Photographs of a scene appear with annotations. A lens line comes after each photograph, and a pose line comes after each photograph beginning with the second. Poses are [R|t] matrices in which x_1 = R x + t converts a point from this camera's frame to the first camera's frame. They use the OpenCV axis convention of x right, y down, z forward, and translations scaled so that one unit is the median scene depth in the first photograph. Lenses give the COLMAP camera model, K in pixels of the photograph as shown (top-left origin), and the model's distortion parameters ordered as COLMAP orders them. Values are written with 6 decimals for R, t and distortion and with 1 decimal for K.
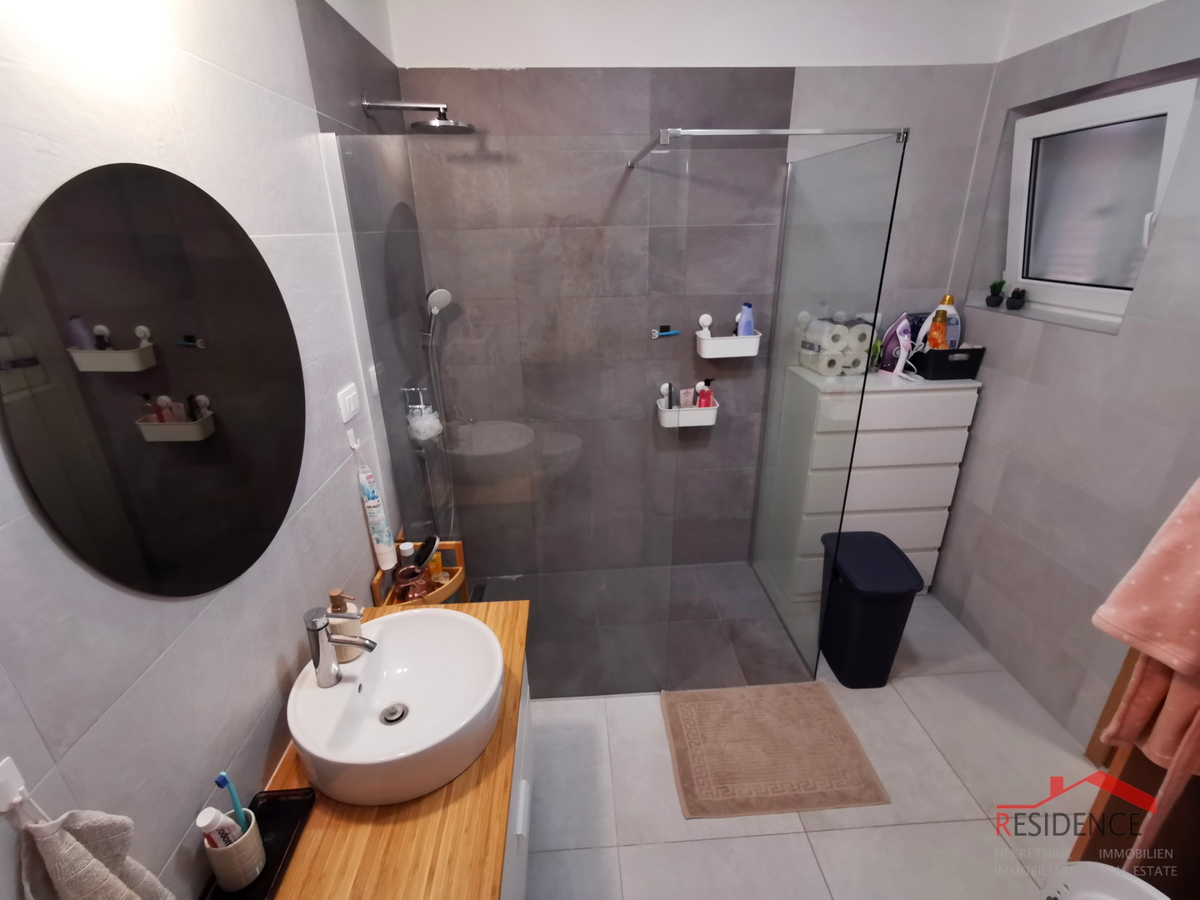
lens RADIAL K [[555.5, 0, 598.8], [0, 555.5, 449.1], [0, 0, 1]] dist [-0.018345, 0.019566]
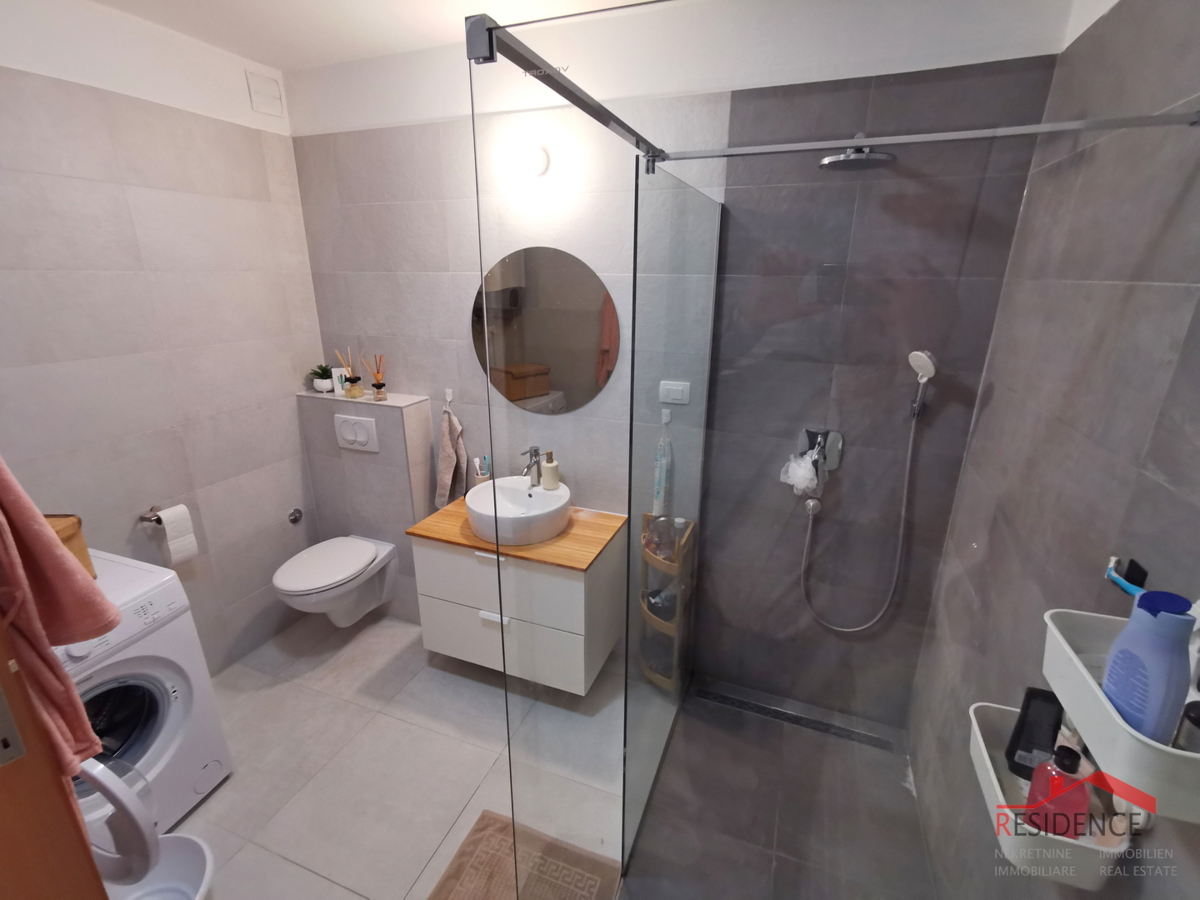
lens RADIAL K [[551.2, 0, 598.8], [0, 551.2, 449.3], [0, 0, 1]] dist [-0.002427, 0.007373]
pose [[-0.411476, 0.293190, -0.862976, 0.564856], [-0.342186, 0.827885, 0.444426, -0.340438], [0.844746, 0.478169, -0.240329, 0.809856]]
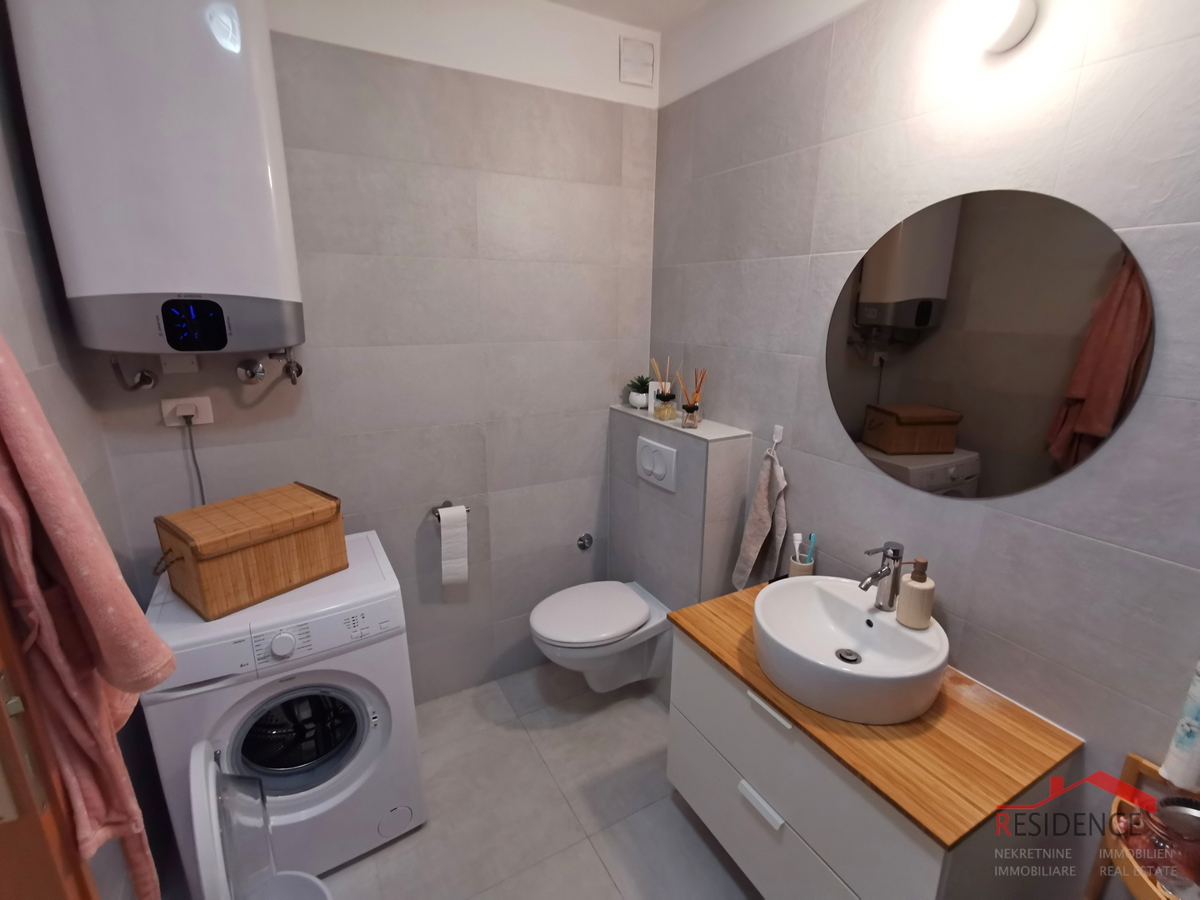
lens RADIAL K [[551.2, 0, 598.8], [0, 551.2, 449.3], [0, 0, 1]] dist [-0.002427, 0.007373]
pose [[-0.898252, 0.121587, -0.422327, 0.255368], [-0.161365, 0.802601, 0.574276, -0.220461], [0.408785, 0.583993, -0.701318, 0.687397]]
